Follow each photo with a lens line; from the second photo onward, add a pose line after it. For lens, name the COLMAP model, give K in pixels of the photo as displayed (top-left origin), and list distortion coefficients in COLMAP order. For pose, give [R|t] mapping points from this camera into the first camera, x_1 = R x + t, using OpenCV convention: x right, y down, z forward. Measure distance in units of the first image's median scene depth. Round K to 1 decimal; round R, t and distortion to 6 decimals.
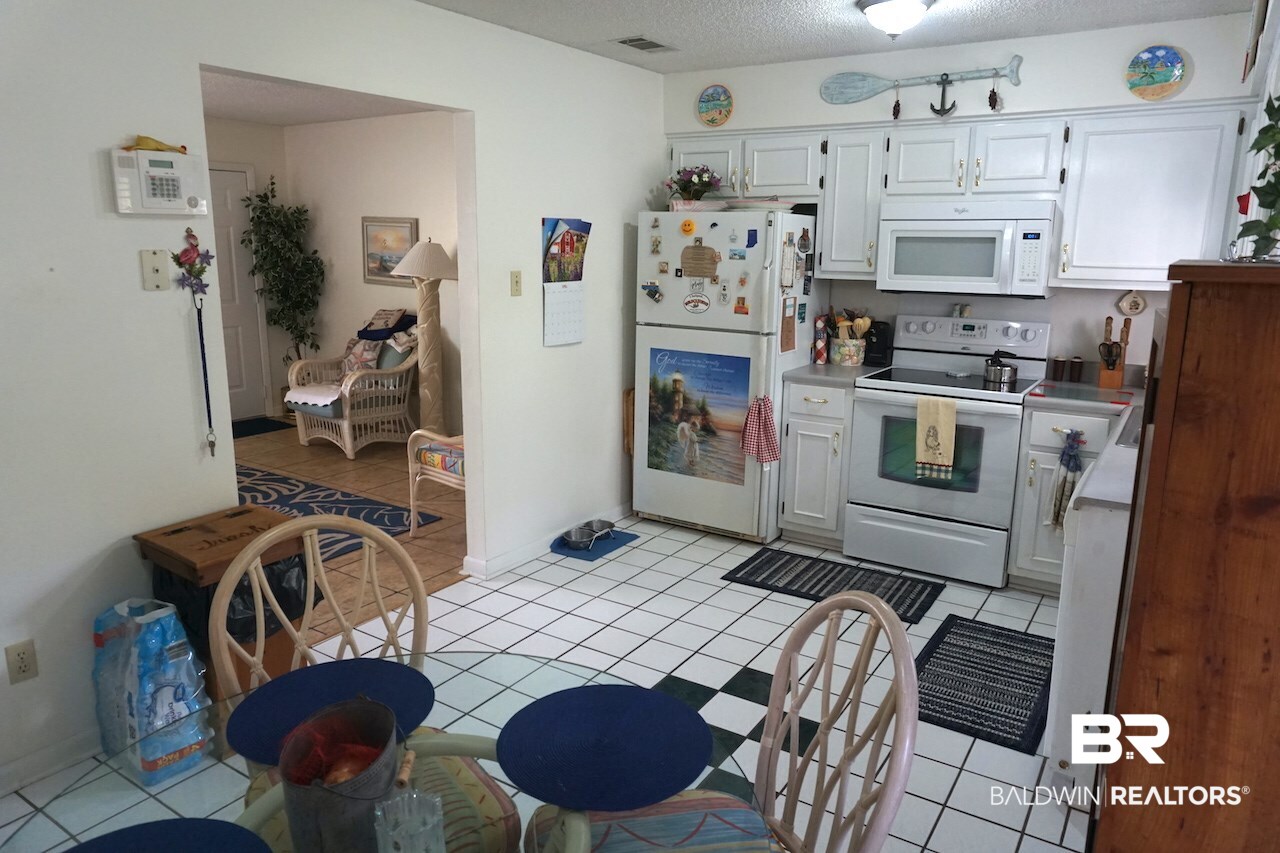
lens RADIAL K [[857.9, 0, 645.8], [0, 857.9, 420.5], [0, 0, 1]] dist [-0.055485, 0.028867]
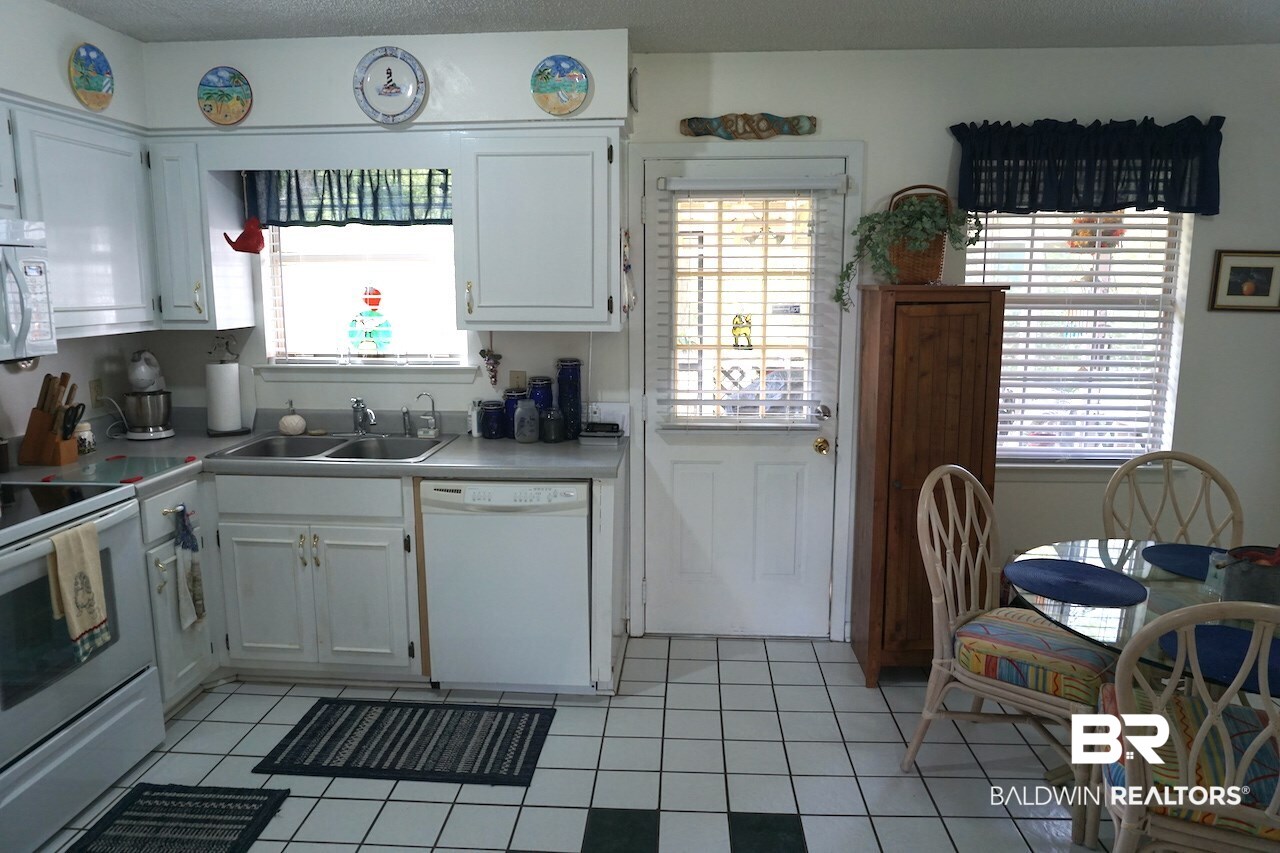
lens RADIAL K [[857.9, 0, 645.8], [0, 857.9, 420.5], [0, 0, 1]] dist [-0.055485, 0.028867]
pose [[-0.501254, -0.145620, 0.852959, -0.415689], [0.175721, 0.948068, 0.265122, -0.206571], [-0.847270, 0.282776, -0.449634, 0.968736]]
